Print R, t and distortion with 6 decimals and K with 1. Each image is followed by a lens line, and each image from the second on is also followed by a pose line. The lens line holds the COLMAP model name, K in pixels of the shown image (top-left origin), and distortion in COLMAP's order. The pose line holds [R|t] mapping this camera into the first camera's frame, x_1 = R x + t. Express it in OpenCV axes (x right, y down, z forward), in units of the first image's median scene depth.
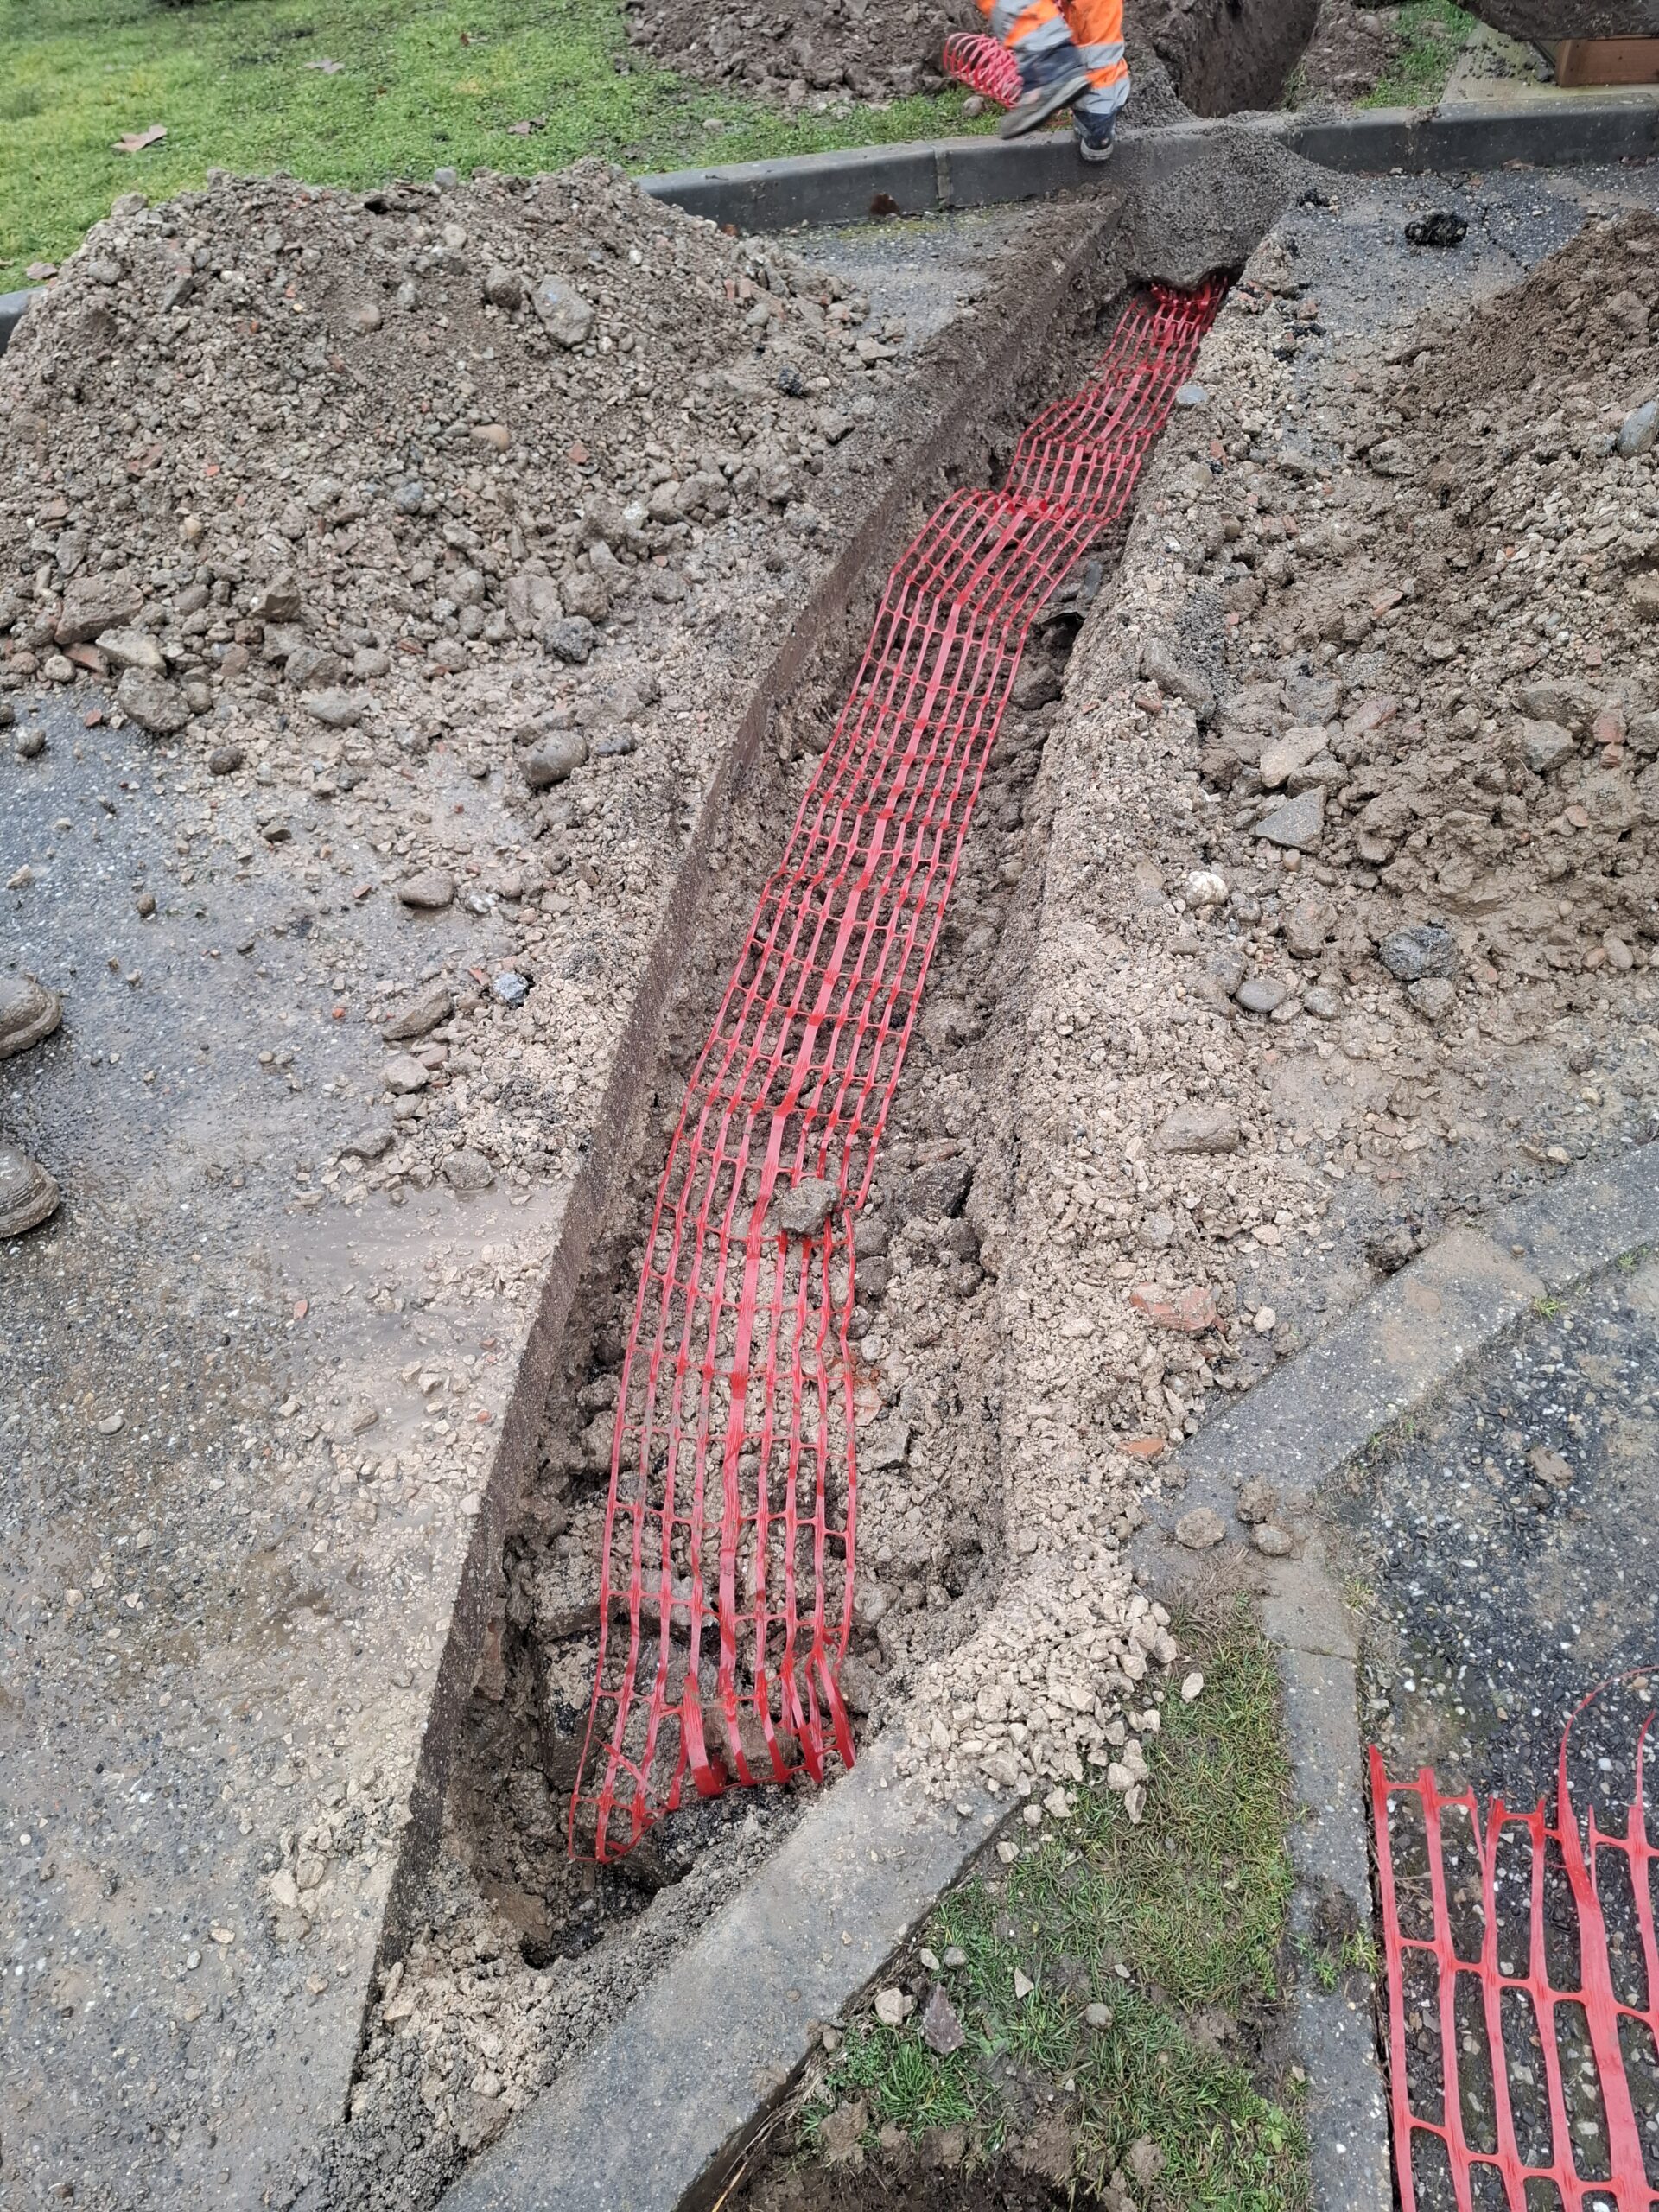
lens RADIAL K [[1491.7, 0, 873.0], [0, 1491.7, 1107.8], [0, 0, 1]] dist [0.024045, -0.023388]
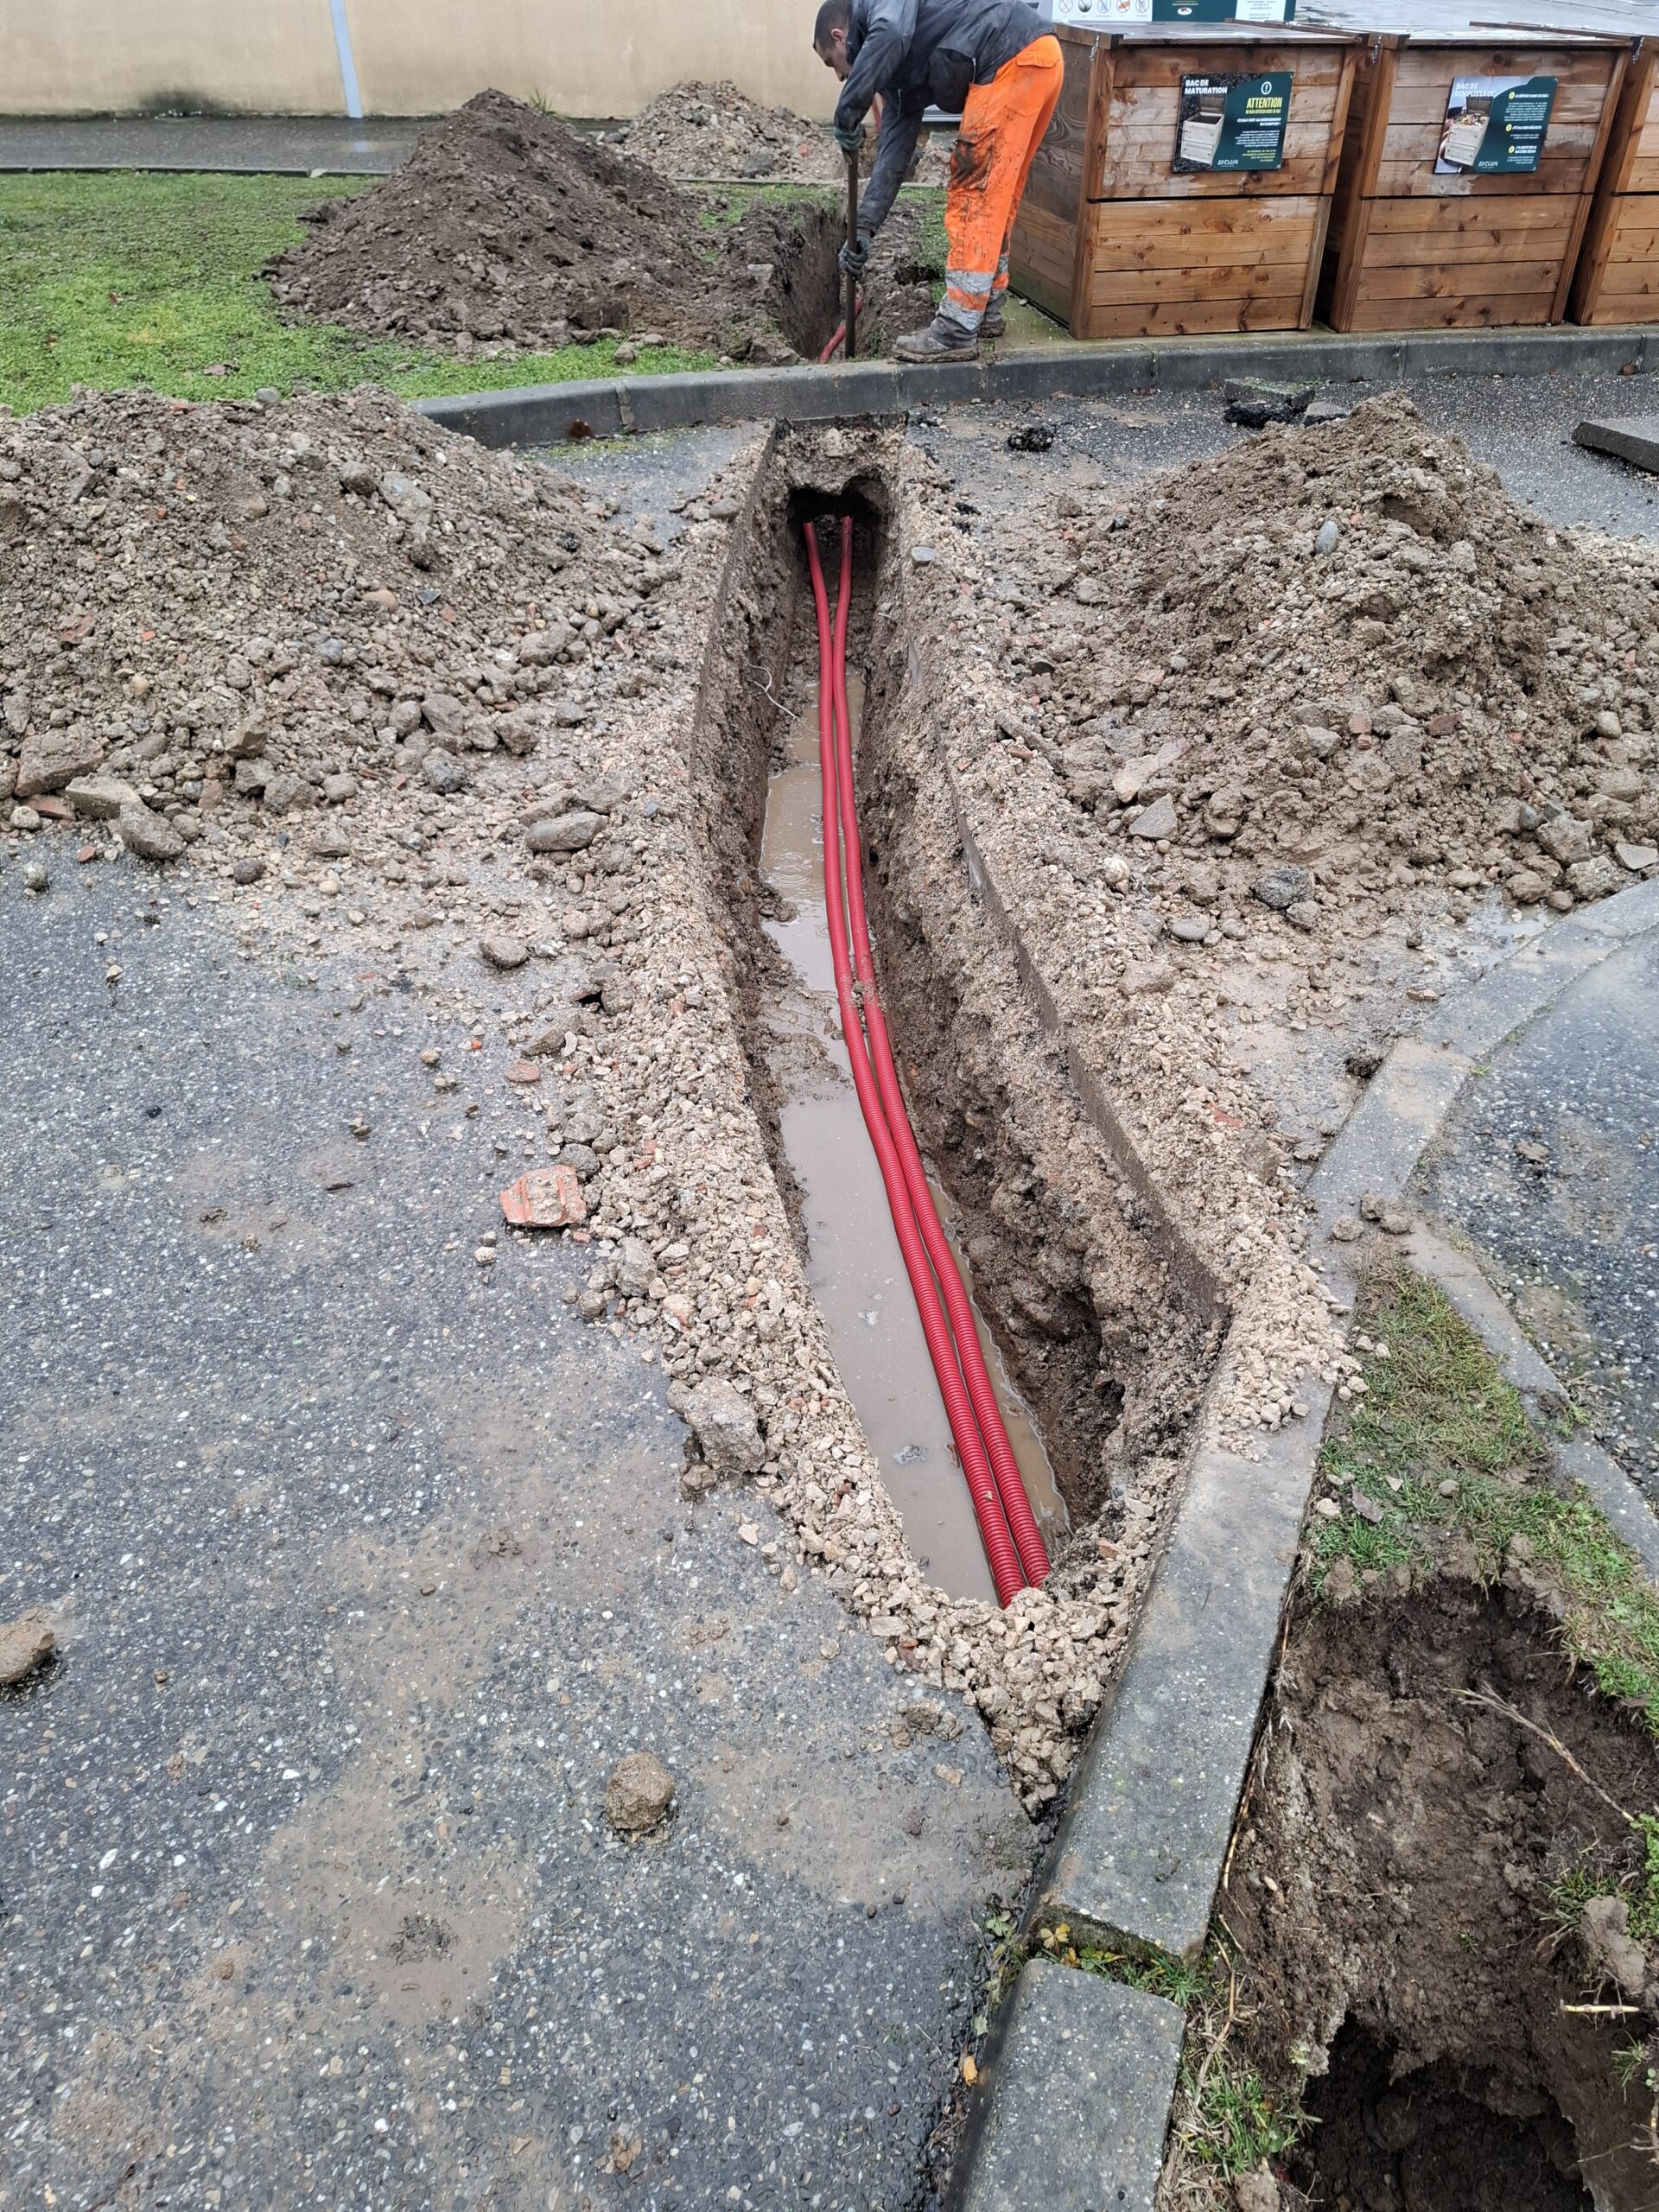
lens RADIAL K [[1474.0, 0, 906.1], [0, 1474.0, 1068.0], [0, 0, 1]] dist [0.048336, -0.051689]
pose [[0.941957, -0.145604, 0.302516, -0.296702], [0.190816, 0.973562, -0.125566, 0.120871], [-0.276235, 0.176003, 0.944837, -0.115796]]
